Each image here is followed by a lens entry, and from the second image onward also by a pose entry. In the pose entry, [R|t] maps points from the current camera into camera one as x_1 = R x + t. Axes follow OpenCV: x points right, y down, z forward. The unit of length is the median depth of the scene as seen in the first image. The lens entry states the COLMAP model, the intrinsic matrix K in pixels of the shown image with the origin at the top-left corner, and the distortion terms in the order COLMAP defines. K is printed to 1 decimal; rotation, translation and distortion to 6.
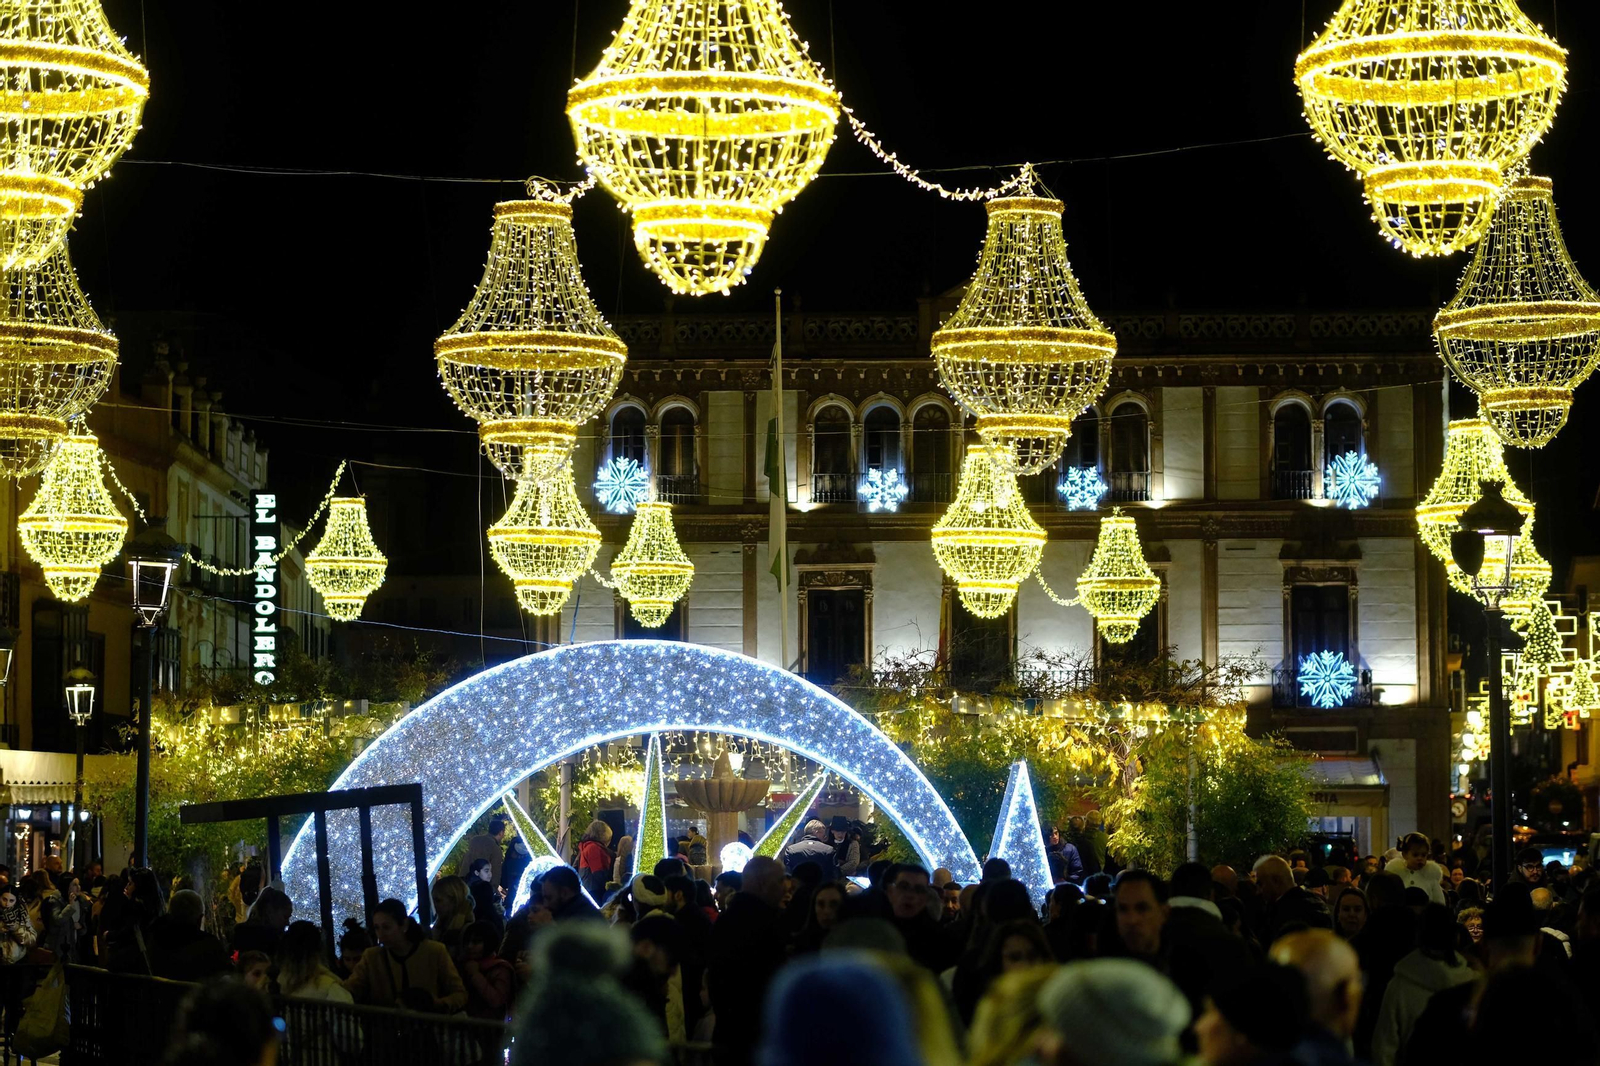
lens RADIAL K [[3905.5, 0, 800.3], [0, 3905.5, 534.1], [0, 0, 1]] dist [-0.248522, 0.000000]
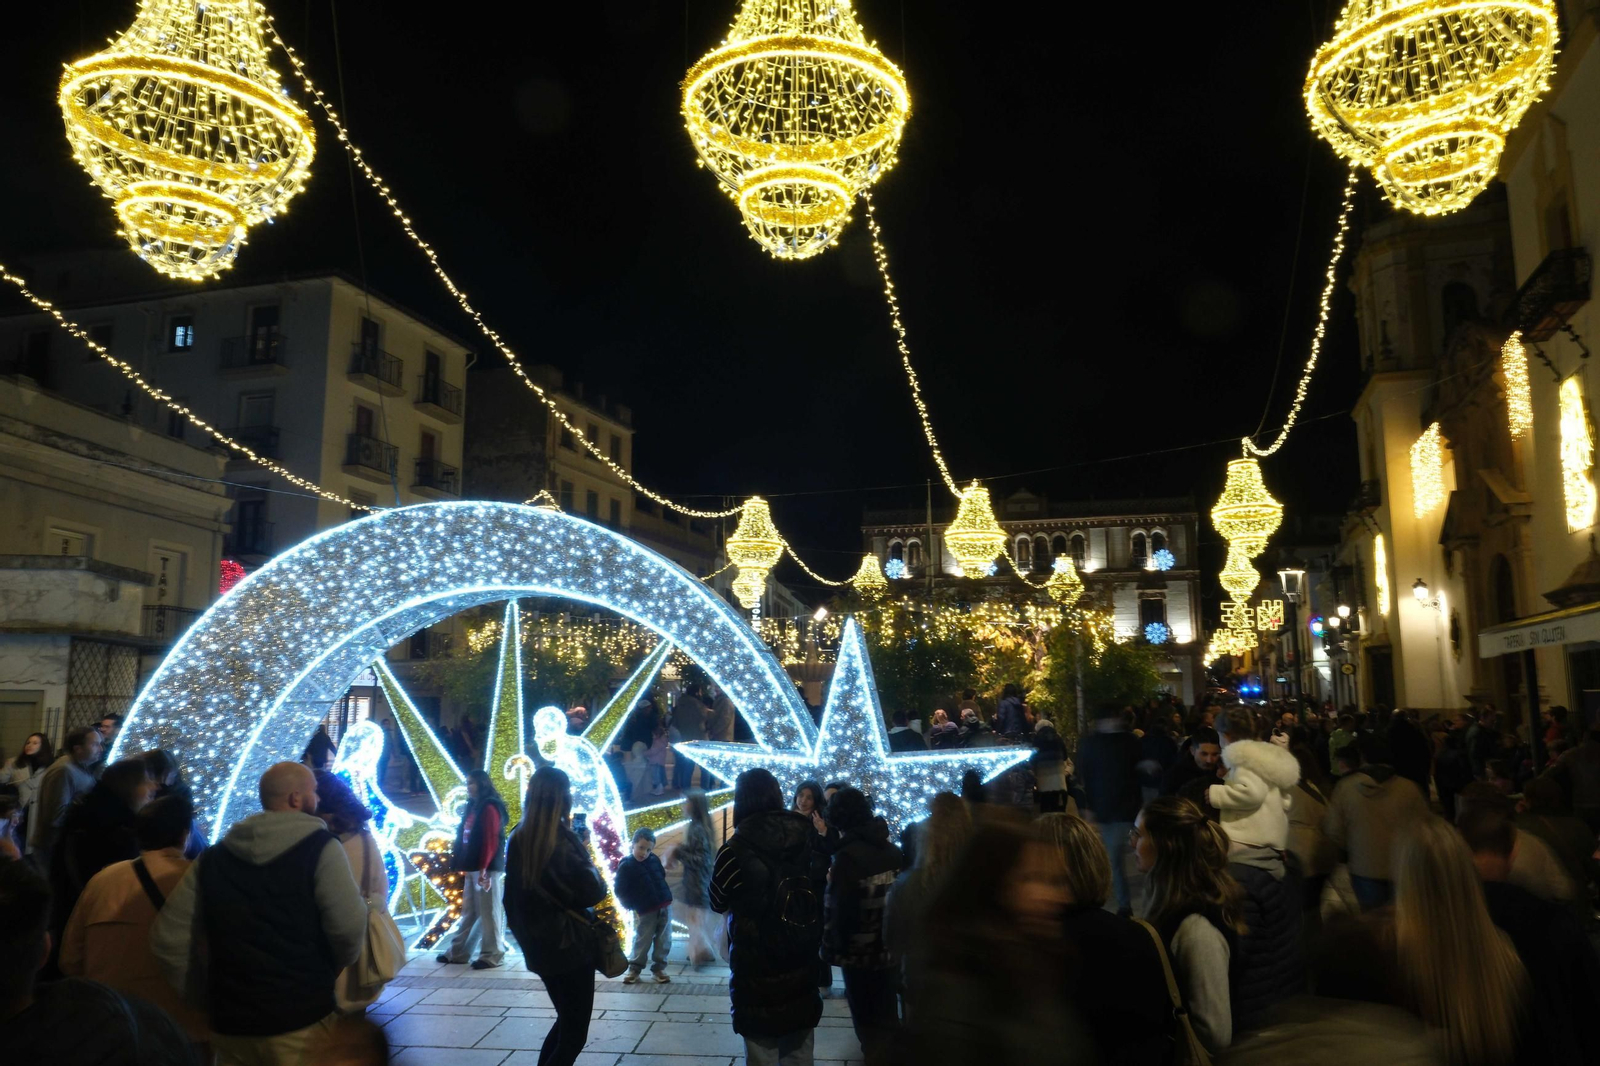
lens RADIAL K [[1164.6, 0, 790.6], [0, 1164.6, 529.9], [0, 0, 1]] dist [-0.040912, -0.004110]
pose [[0.985947, -0.029375, -0.164454, 0.089671], [0.019036, 0.997762, -0.064099, 0.054966], [0.165969, 0.060068, 0.984300, 0.724591]]
